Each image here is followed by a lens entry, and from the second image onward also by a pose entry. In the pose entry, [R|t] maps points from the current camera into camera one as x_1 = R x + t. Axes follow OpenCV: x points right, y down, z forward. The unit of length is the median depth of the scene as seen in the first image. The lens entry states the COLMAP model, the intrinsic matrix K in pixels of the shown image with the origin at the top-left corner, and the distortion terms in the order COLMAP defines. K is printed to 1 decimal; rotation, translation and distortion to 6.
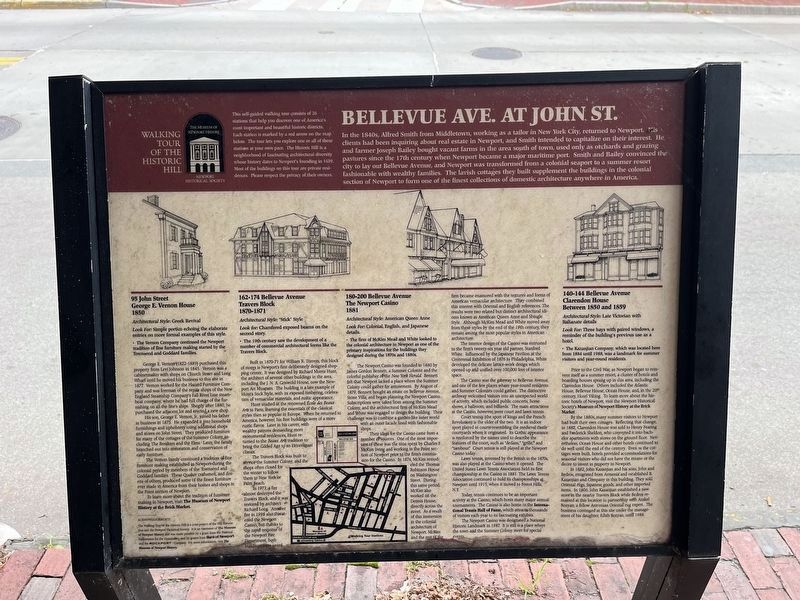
lens RADIAL K [[611.8, 0, 400.0], [0, 611.8, 300.0], [0, 0, 1]] dist [0.002193, -0.001310]
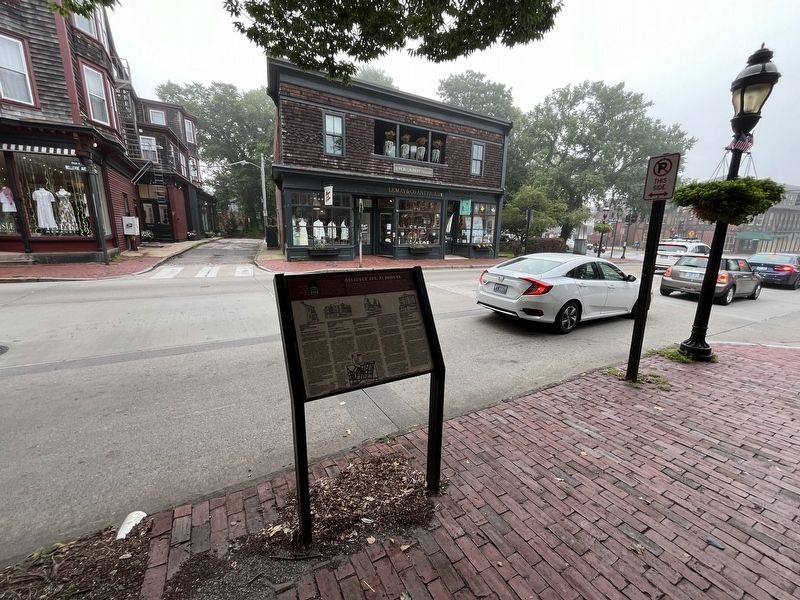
lens RADIAL K [[341.1, 0, 400.0], [0, 341.1, 300.0], [0, 0, 1]] dist [-0.002775, -0.000550]
pose [[0.875147, -0.071954, 0.478478, -0.874950], [0.247693, 0.916107, -0.315271, 0.649999], [-0.415652, 0.394423, 0.819551, -1.029947]]
